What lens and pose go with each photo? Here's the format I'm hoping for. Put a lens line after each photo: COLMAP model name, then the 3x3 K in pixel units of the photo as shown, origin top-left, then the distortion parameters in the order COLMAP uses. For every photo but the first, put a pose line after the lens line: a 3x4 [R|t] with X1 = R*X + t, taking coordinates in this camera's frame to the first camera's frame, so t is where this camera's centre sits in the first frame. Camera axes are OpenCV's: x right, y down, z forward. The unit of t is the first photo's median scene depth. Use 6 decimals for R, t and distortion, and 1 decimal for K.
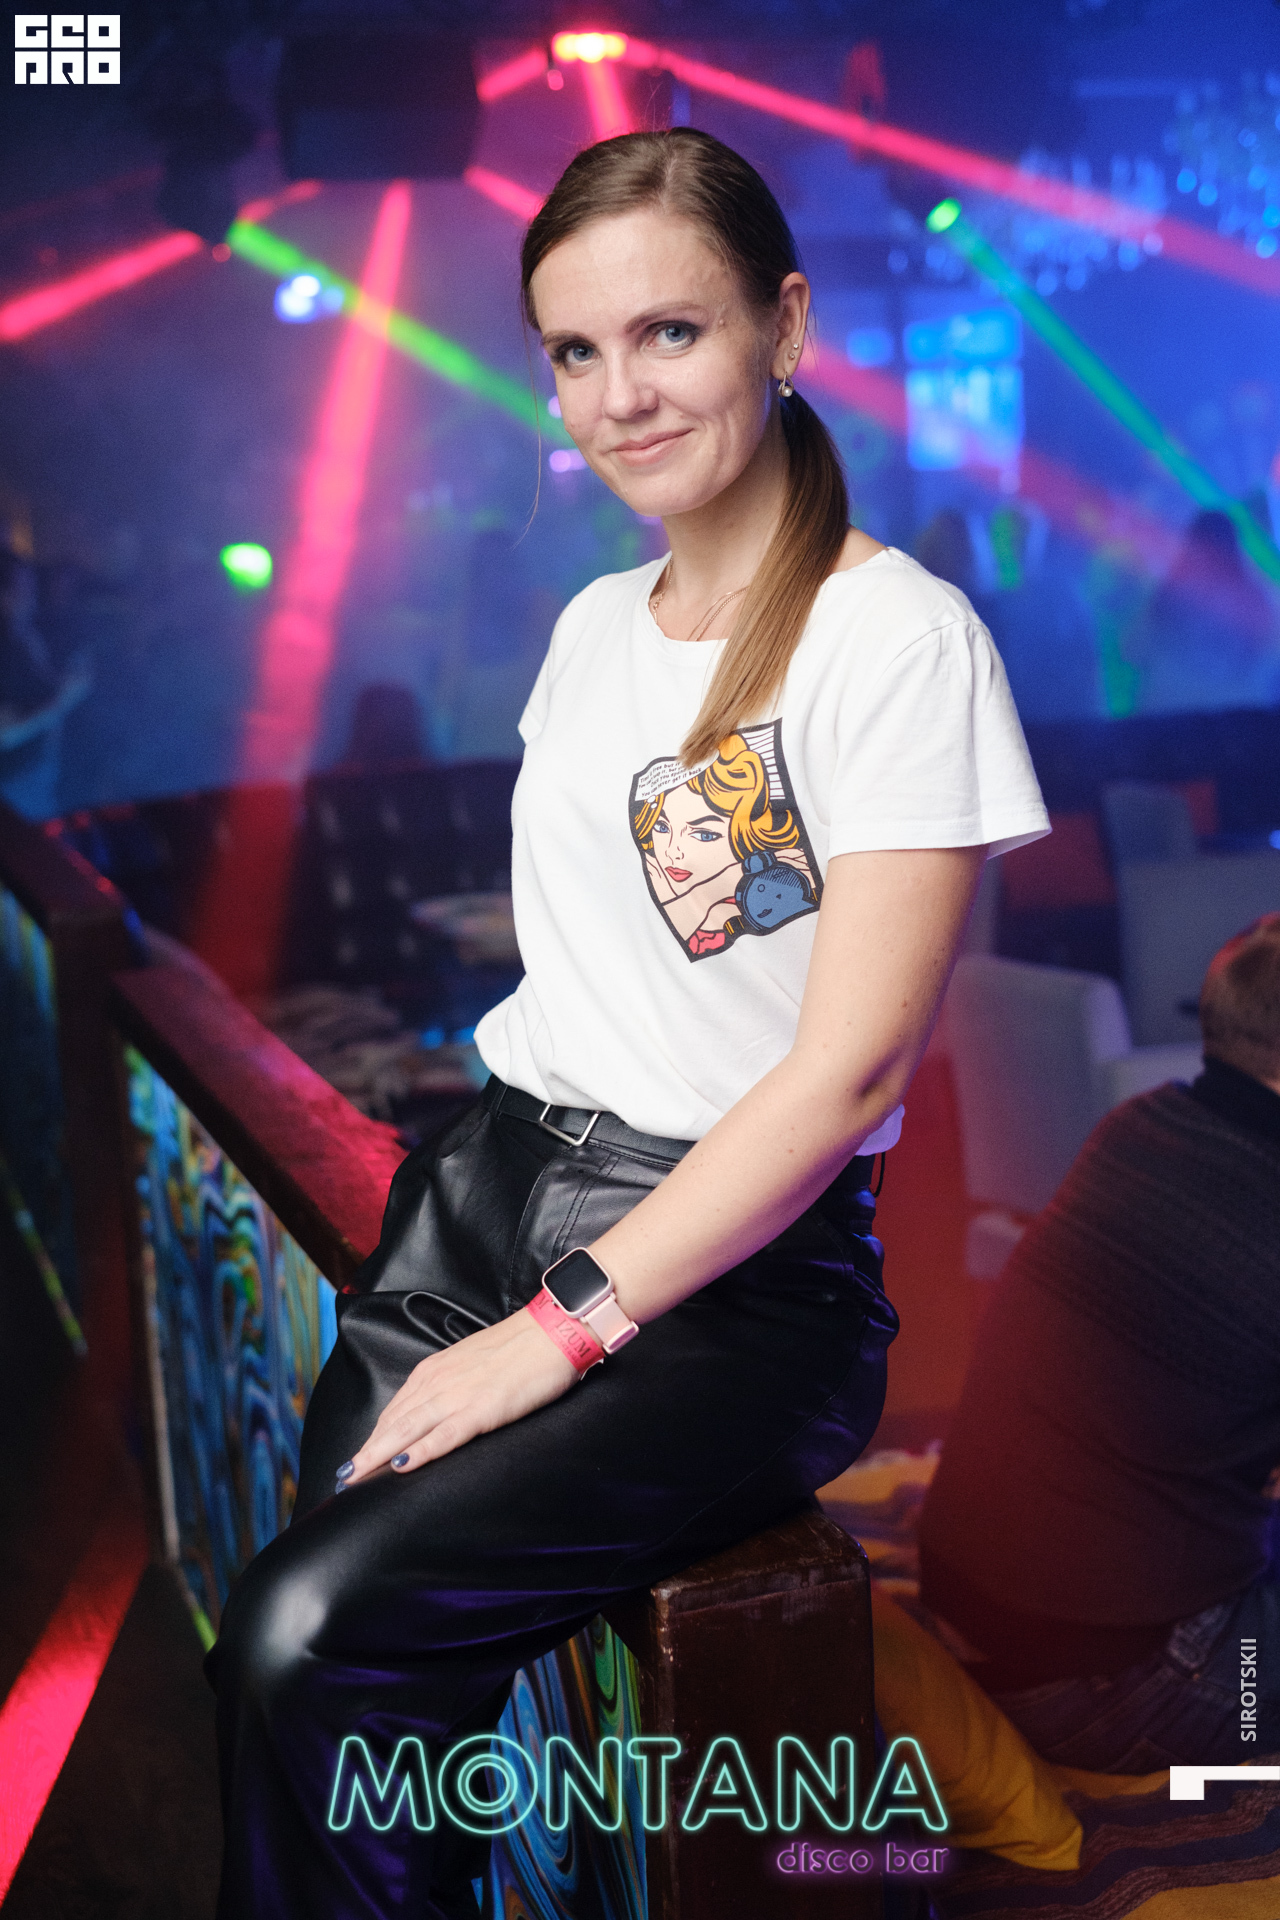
lens RADIAL K [[2783.9, 0, 634.2], [0, 2783.9, 953.0], [0, 0, 1]] dist [0.005845, 0.014185]
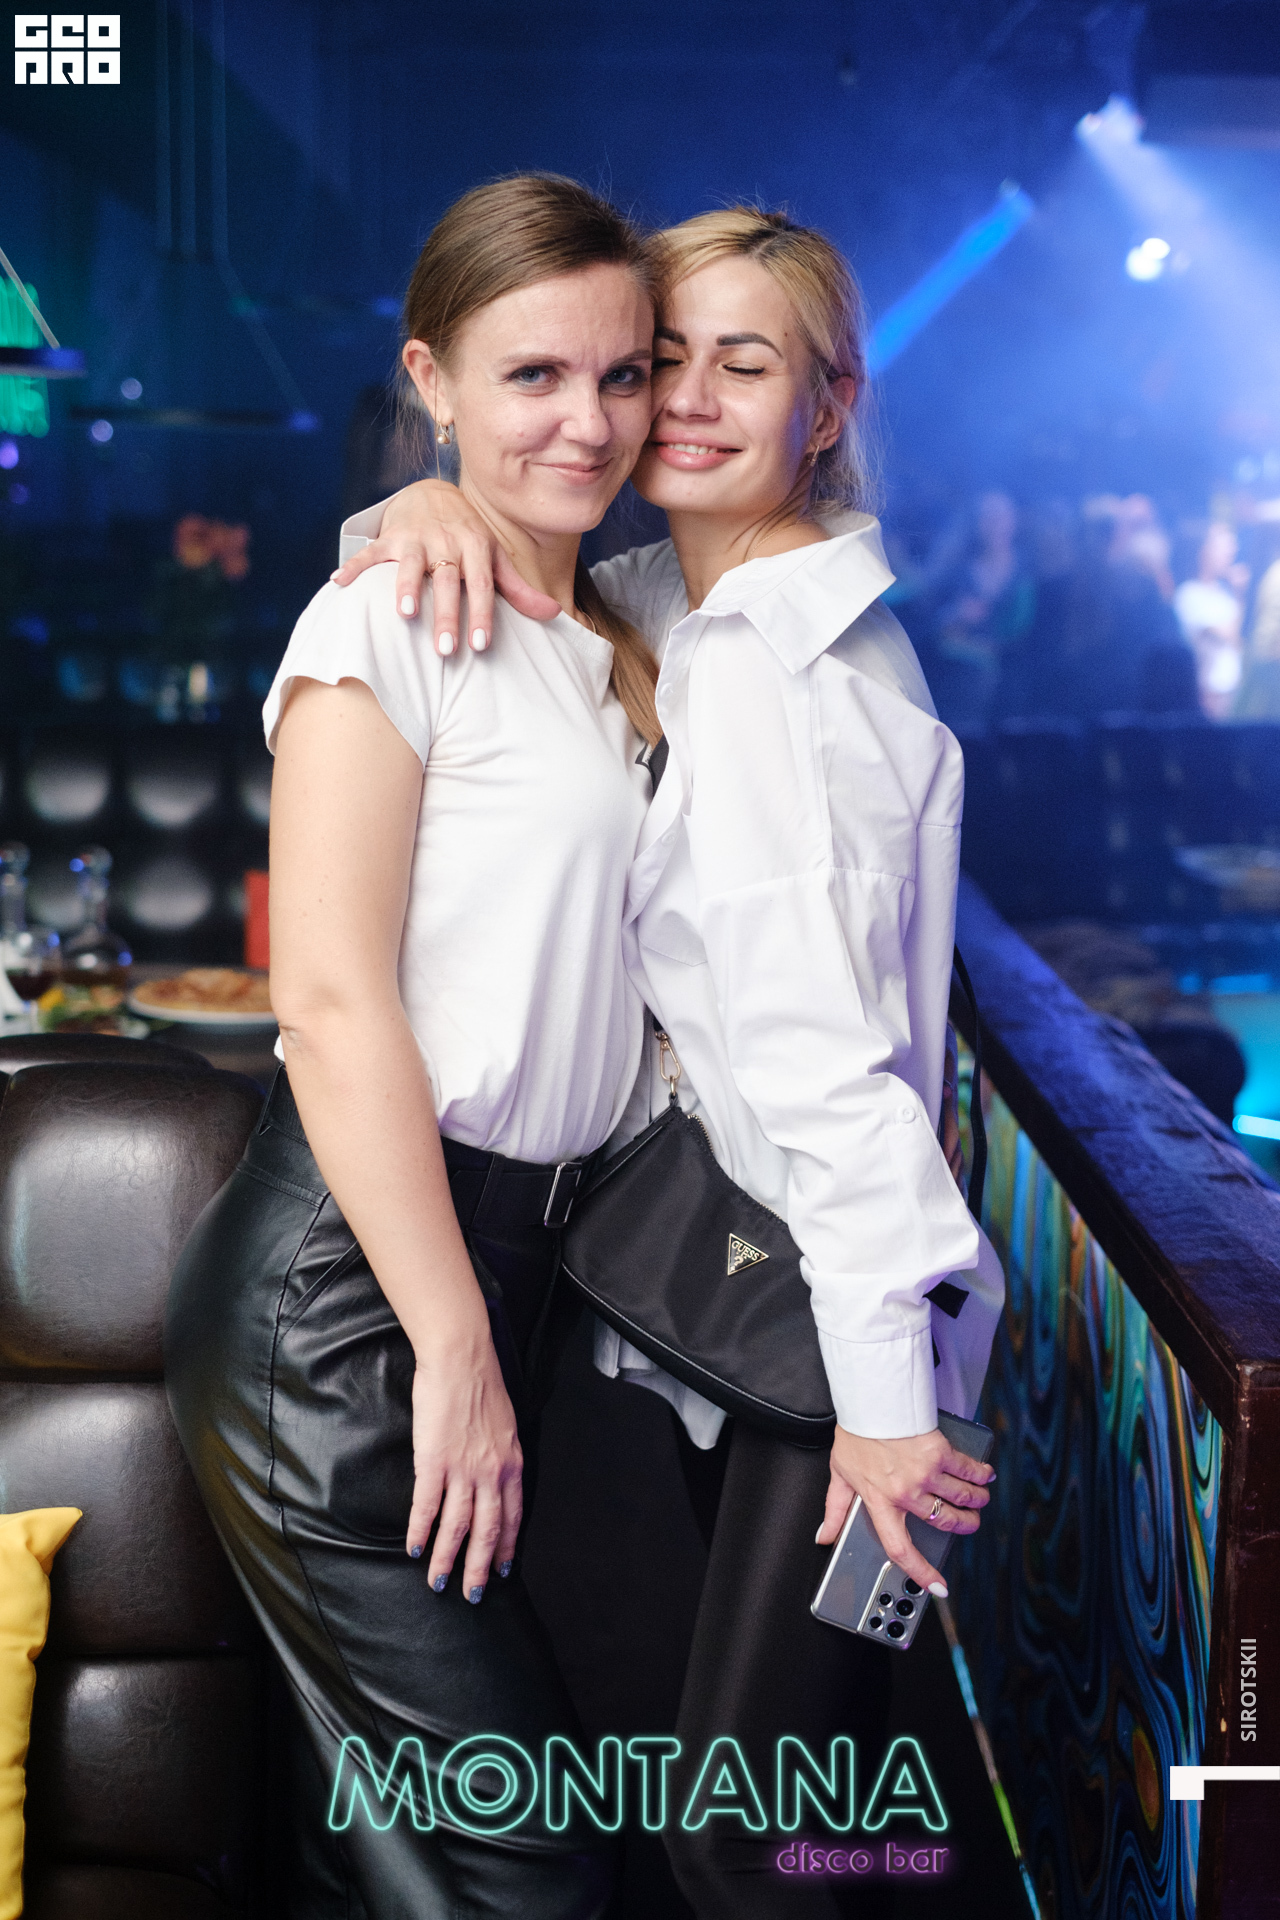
lens RADIAL K [[2792.9, 0, 640.0], [0, 2792.9, 960.0], [0, 0, 1]] dist [-0.012020, -0.070780]
pose [[0.955335, 0.106947, -0.275496, 0.040350], [-0.102790, 0.994265, 0.029528, 0.028747], [0.277074, 0.000109, 0.960849, -0.110208]]
